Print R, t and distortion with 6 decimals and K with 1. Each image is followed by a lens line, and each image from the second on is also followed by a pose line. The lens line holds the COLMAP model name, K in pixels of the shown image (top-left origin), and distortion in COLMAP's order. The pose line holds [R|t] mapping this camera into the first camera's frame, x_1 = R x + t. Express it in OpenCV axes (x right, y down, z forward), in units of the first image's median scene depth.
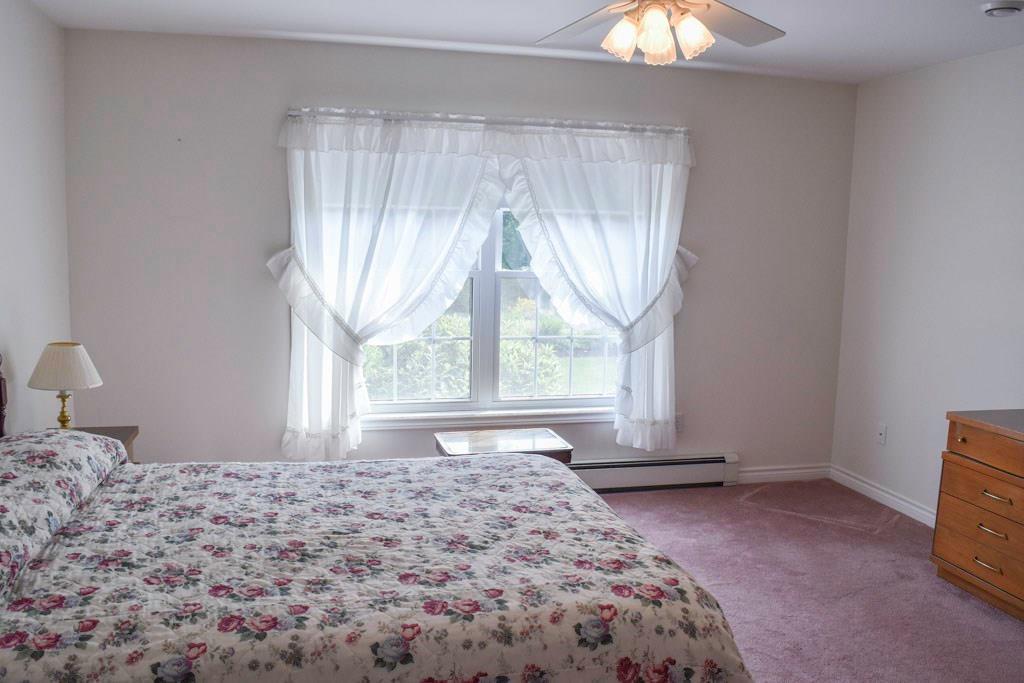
lens RADIAL K [[841.4, 0, 512.0], [0, 841.4, 341.5], [0, 0, 1]] dist [-0.044774, -0.001263]
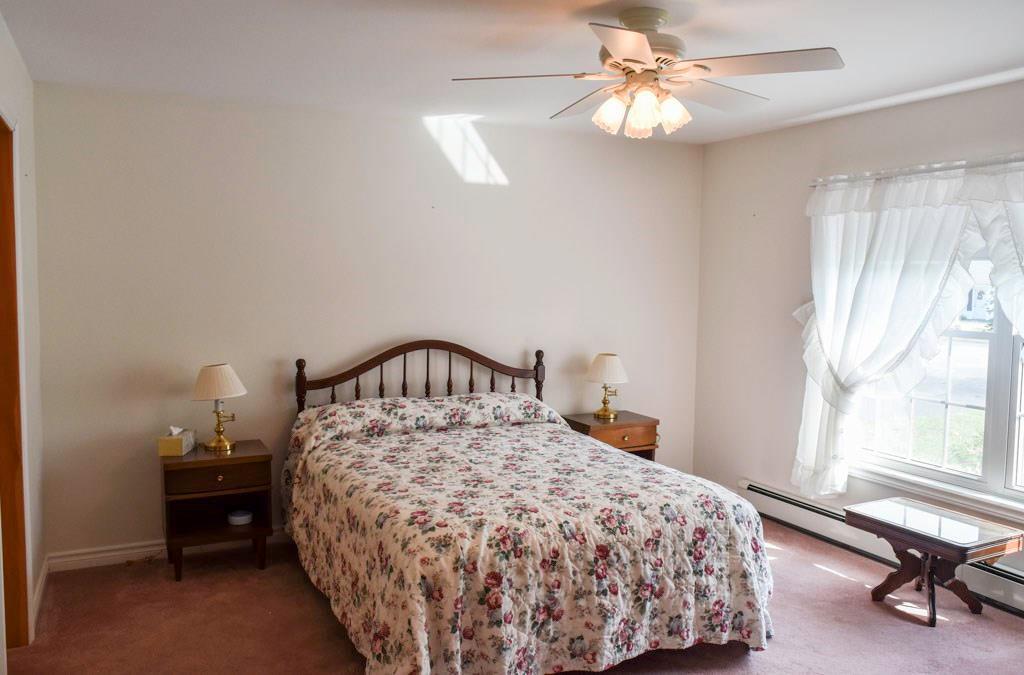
lens RADIAL K [[817.0, 0, 512.0], [0, 817.0, 337.5], [0, 0, 1]] dist [-0.055979, 0.005688]
pose [[0.207755, 0.055821, -0.976587, 0.733693], [-0.138659, 0.989970, 0.027088, -0.036063], [0.968303, 0.129785, 0.213411, 0.376430]]
